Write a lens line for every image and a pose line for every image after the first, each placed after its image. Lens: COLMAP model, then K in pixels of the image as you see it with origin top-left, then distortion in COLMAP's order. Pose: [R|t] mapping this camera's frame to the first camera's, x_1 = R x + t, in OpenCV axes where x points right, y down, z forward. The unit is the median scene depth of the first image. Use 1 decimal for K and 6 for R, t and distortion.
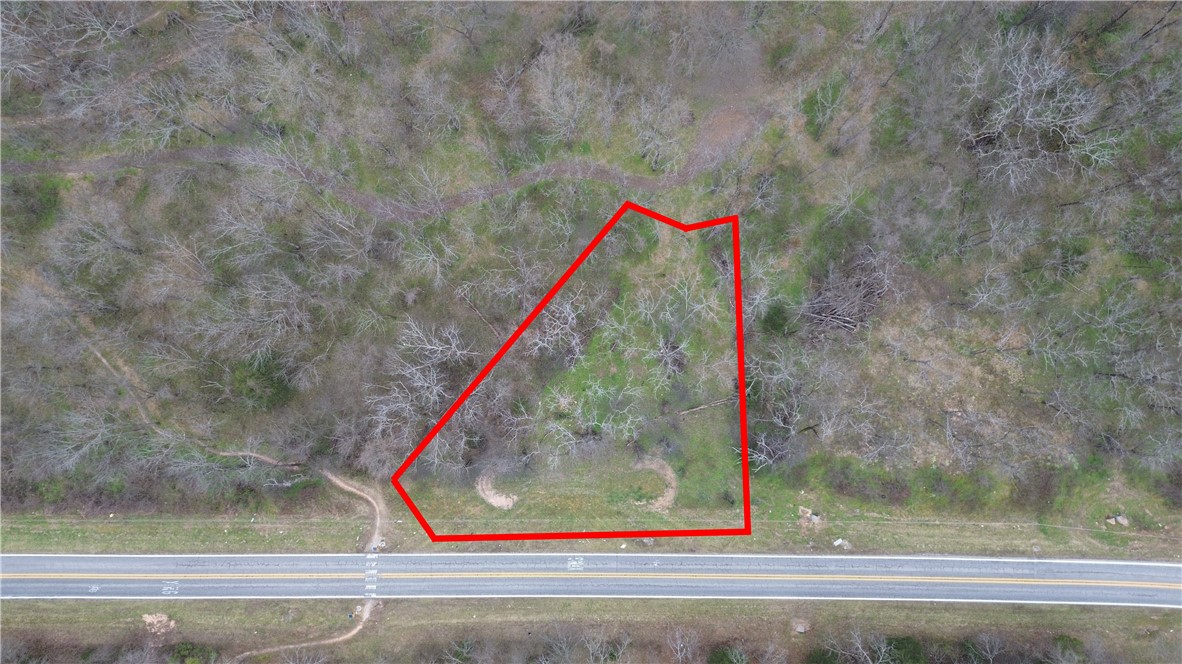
lens RADIAL K [[838.4, 0, 594.8], [0, 838.4, 329.5], [0, 0, 1]] dist [0.020899, -0.021133]
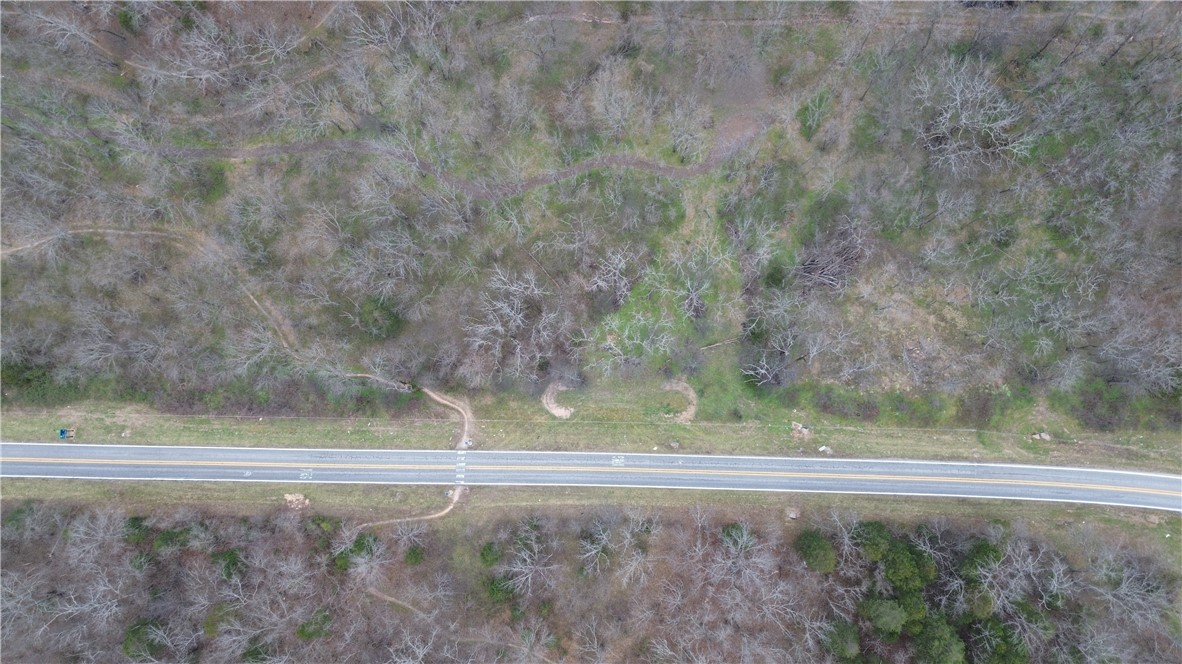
lens RADIAL K [[838.4, 0, 589.5], [0, 838.4, 334.1], [0, 0, 1]] dist [0.020899, -0.021133]
pose [[0.999772, 0.016201, -0.013910, -0.052394], [-0.016697, 0.999202, -0.036276, 0.130892], [0.013311, 0.036500, 0.999245, -0.298470]]
